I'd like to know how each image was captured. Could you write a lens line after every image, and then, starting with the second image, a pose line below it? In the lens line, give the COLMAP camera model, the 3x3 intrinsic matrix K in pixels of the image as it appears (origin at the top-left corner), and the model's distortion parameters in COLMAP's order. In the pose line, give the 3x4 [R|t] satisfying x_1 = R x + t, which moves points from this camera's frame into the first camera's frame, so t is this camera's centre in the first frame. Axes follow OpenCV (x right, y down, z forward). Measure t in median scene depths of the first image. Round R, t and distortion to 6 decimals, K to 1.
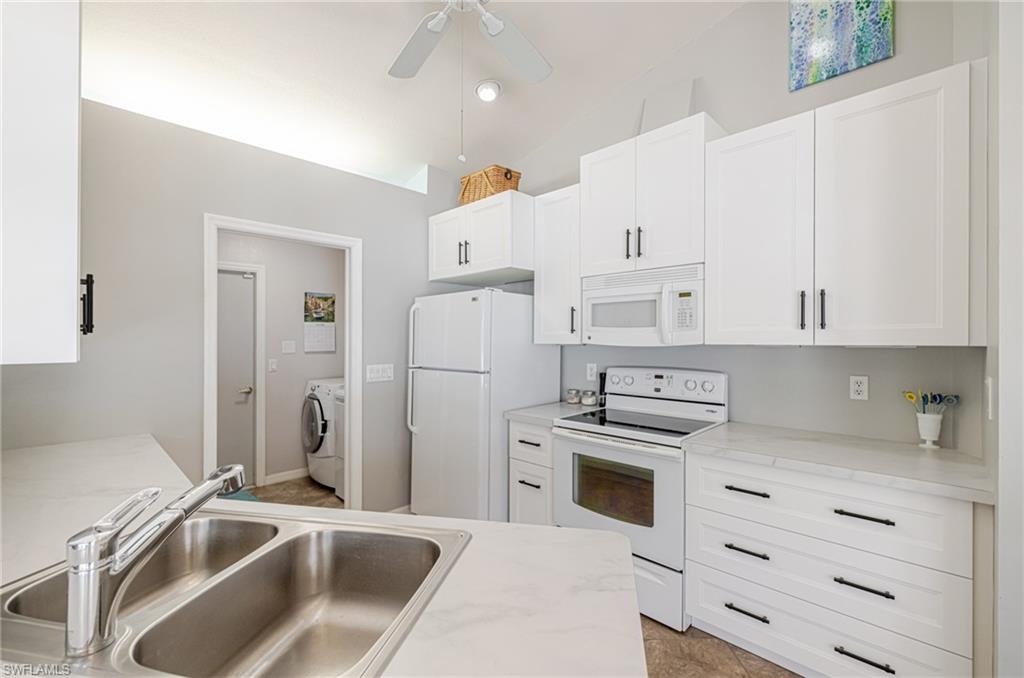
lens RADIAL K [[424.7, 0, 515.2], [0, 424.7, 338.9], [0, 0, 1]] dist [-0.000900, -0.000451]
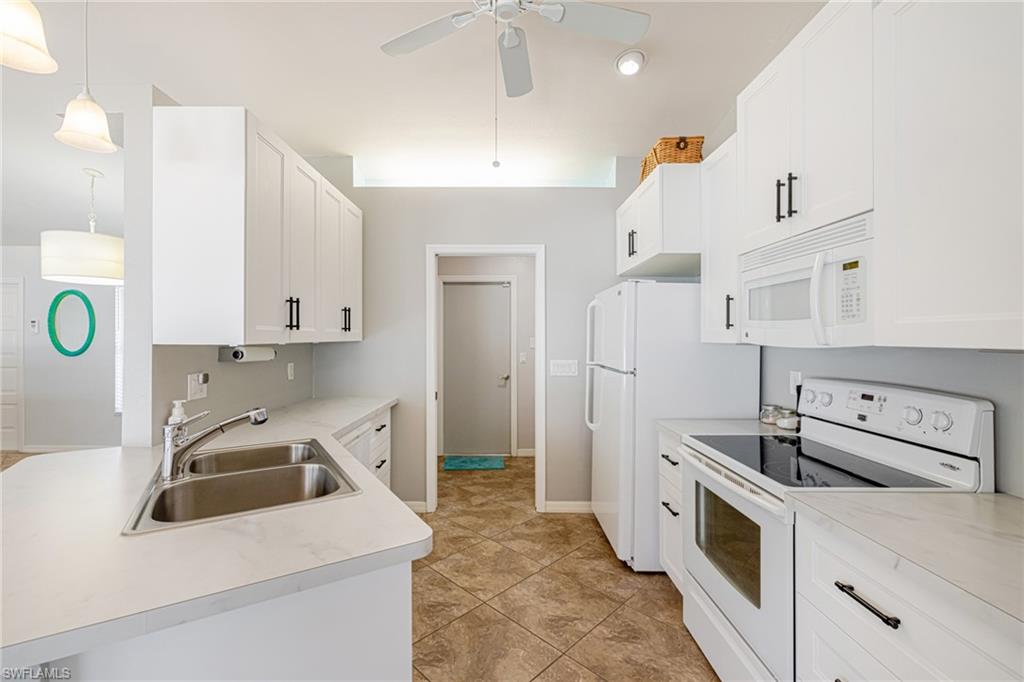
lens RADIAL K [[432.9, 0, 508.9], [0, 432.9, 334.1], [0, 0, 1]] dist [0.000851, 0.000050]
pose [[0.705641, 0.001823, -0.708567, 0.389017], [-0.006578, 0.999970, -0.003978, 0.001640], [0.708539, 0.007468, 0.705633, 0.155752]]
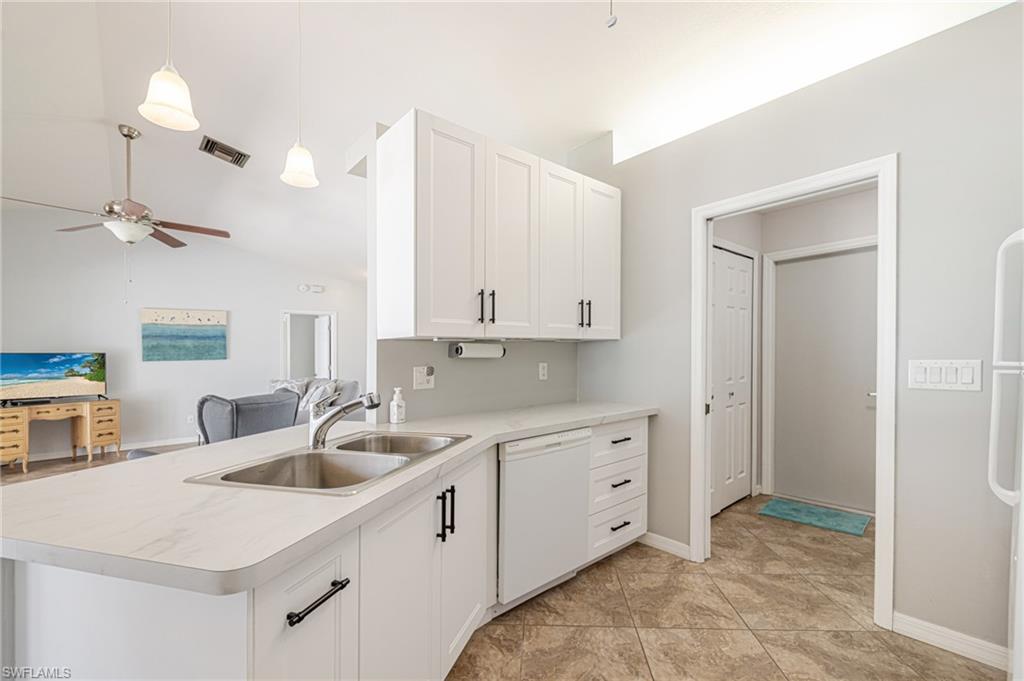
lens RADIAL K [[445.9, 0, 531.7], [0, 445.9, 357.3], [0, 0, 1]] dist [0.003130, 0.000376]
pose [[-0.058928, 0.011276, -0.998199, 0.336992], [0.018779, 0.999772, 0.010185, 0.045490], [0.998086, -0.018145, -0.059126, 0.546817]]
